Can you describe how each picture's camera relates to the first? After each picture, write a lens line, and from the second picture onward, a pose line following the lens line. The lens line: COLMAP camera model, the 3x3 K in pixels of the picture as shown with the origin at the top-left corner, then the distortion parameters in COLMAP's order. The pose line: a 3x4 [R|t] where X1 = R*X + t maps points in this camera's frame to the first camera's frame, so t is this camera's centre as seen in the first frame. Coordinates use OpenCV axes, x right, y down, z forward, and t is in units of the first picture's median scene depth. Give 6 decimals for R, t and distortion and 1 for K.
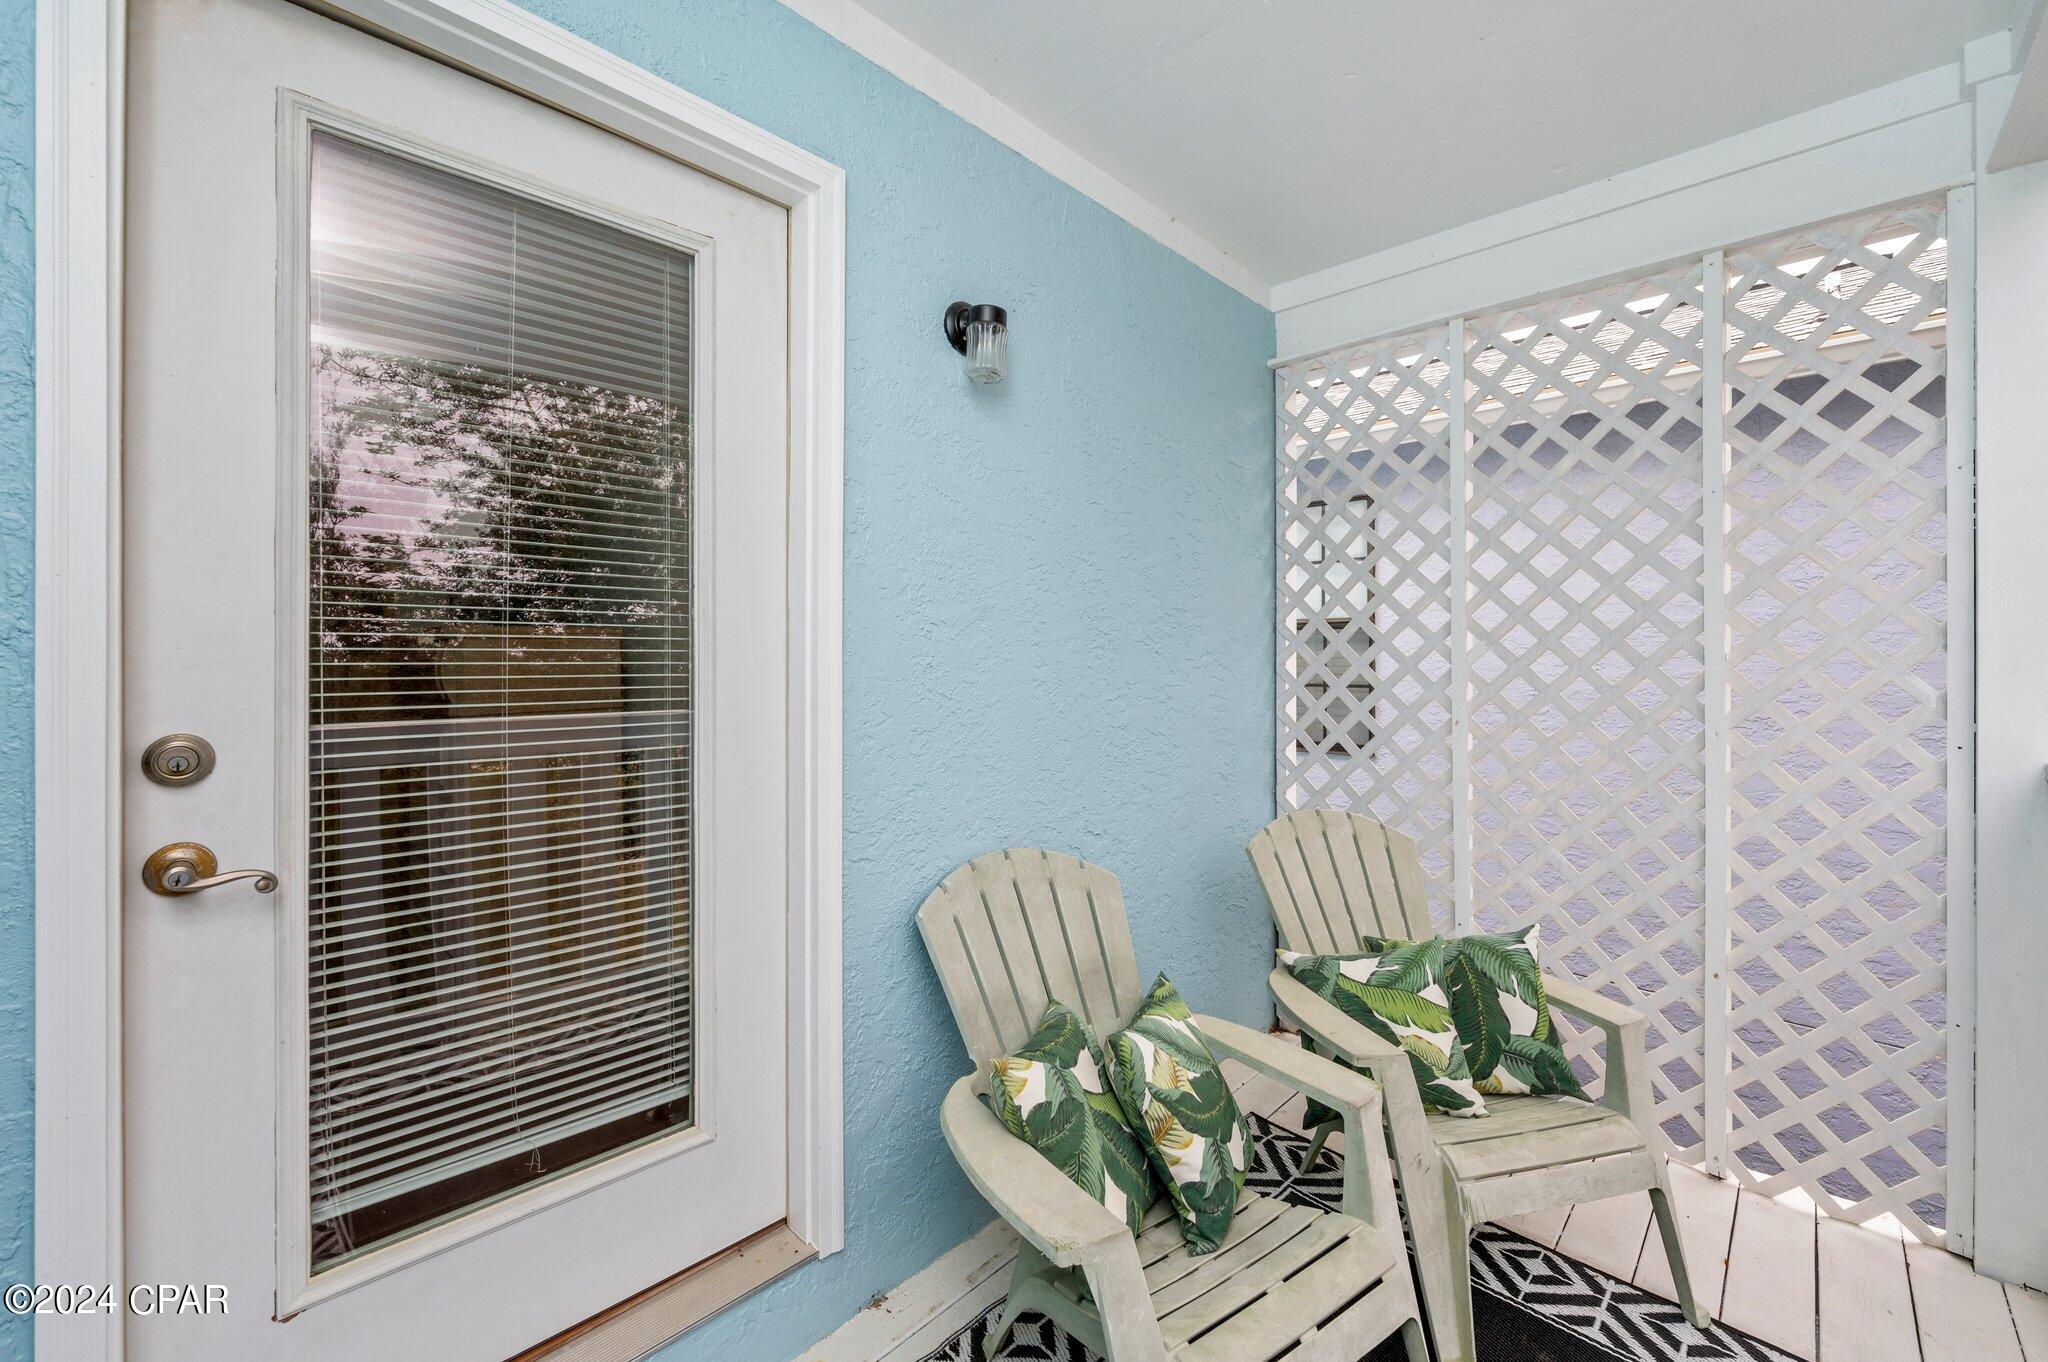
lens RADIAL K [[829.9, 0, 1024.0], [0, 829.9, 681.0], [0, 0, 1]] dist [-0.016230, -0.000451]
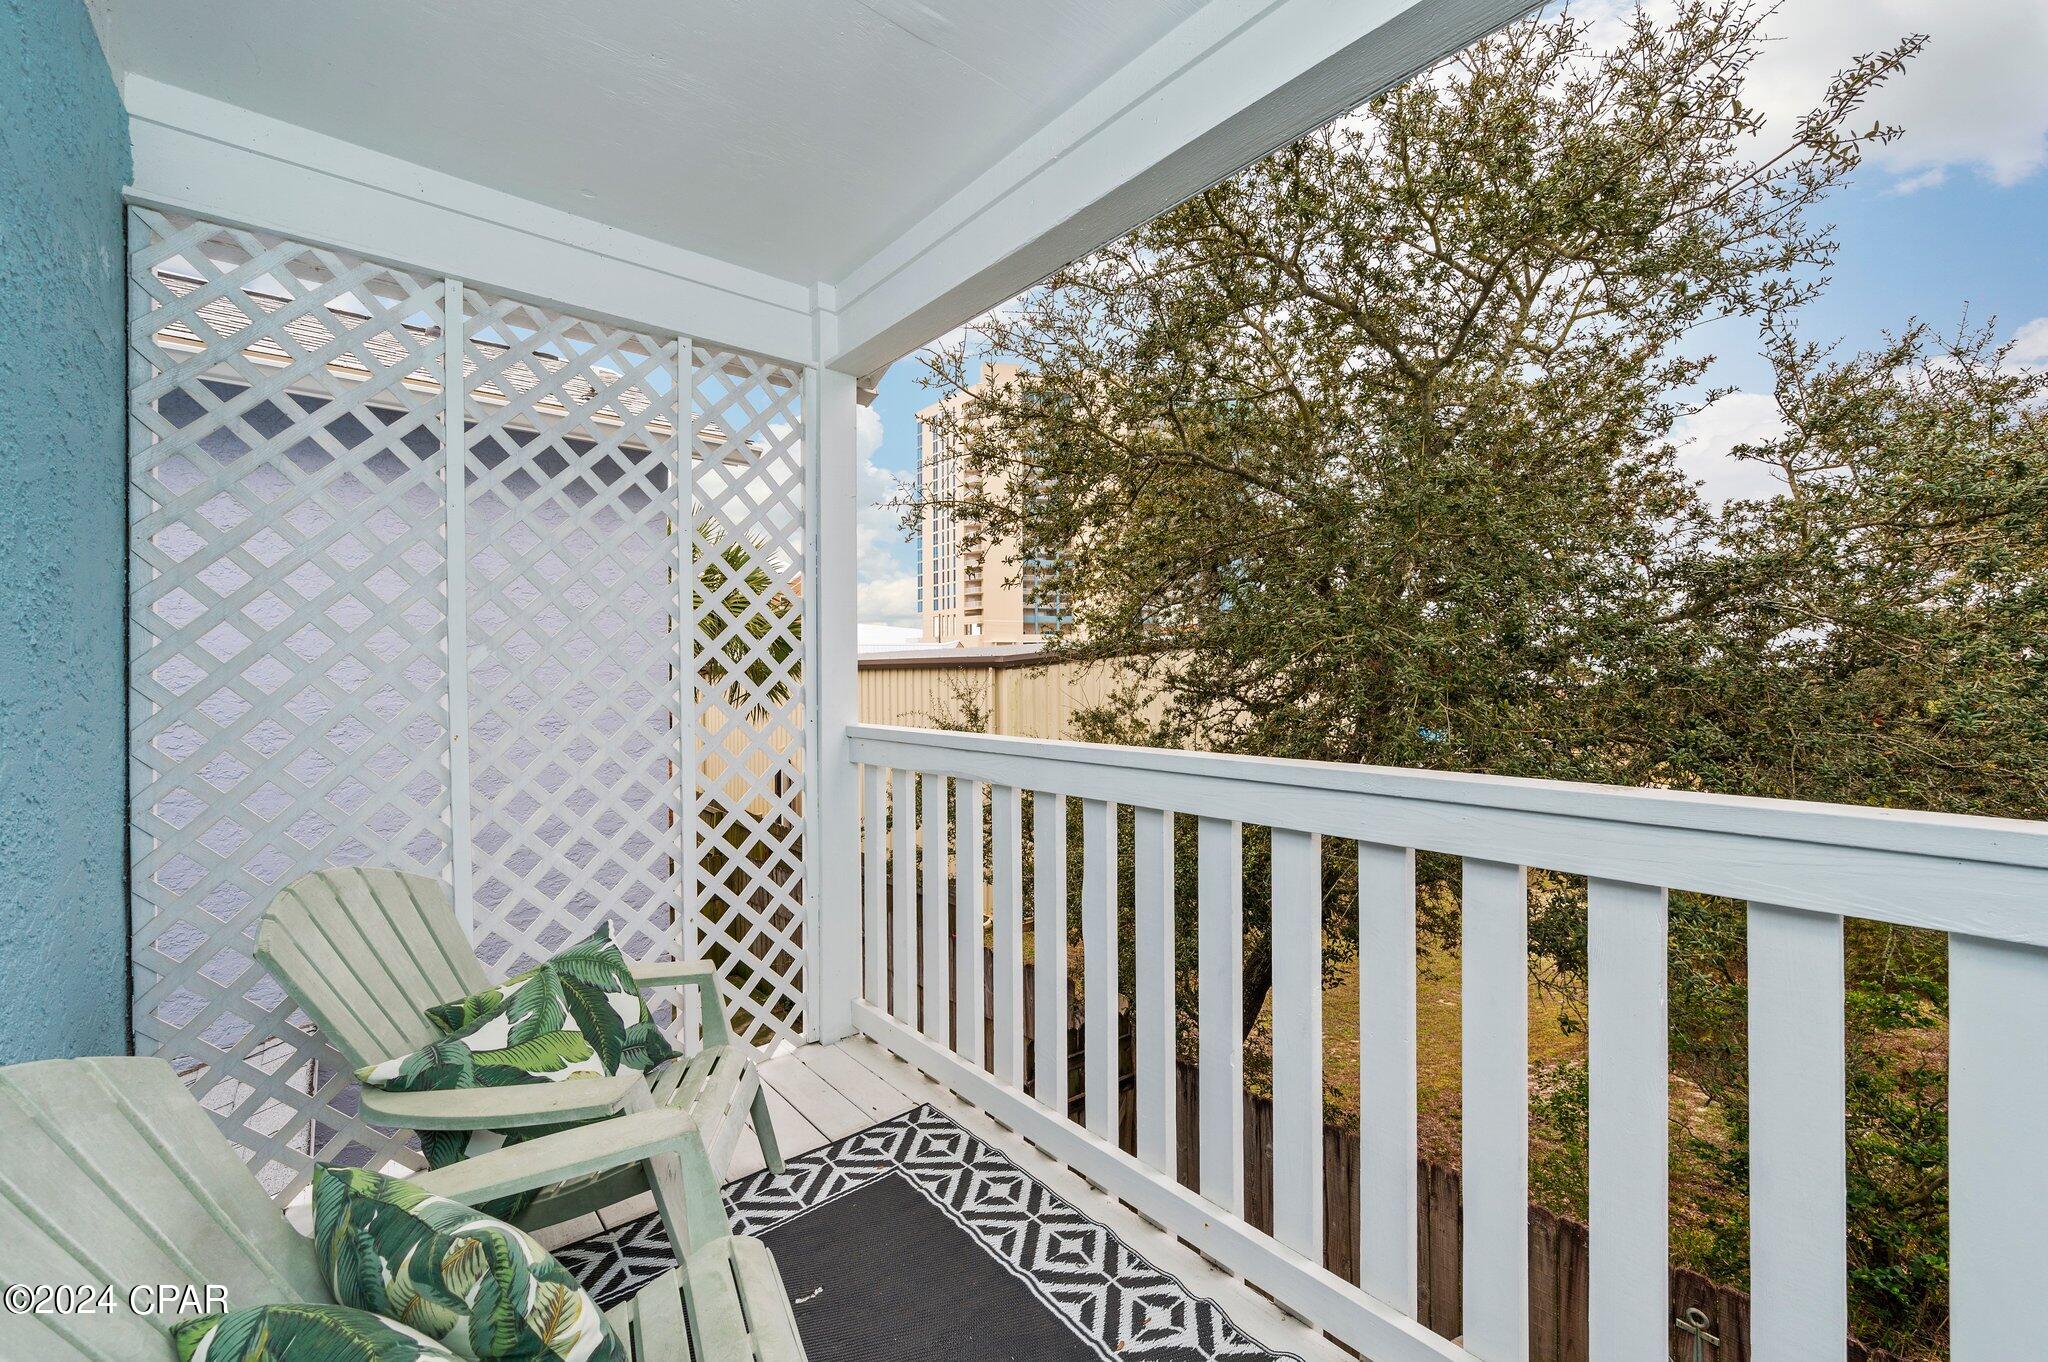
lens RADIAL K [[819.5, 0, 1045.3], [0, 819.5, 682.6], [0, 0, 1]] dist [-0.003575, -0.000352]
pose [[0.089401, -0.017206, 0.995847, -0.371164], [0.020333, 0.999674, 0.015446, -0.010662], [-0.995788, 0.018868, 0.089721, 0.368836]]
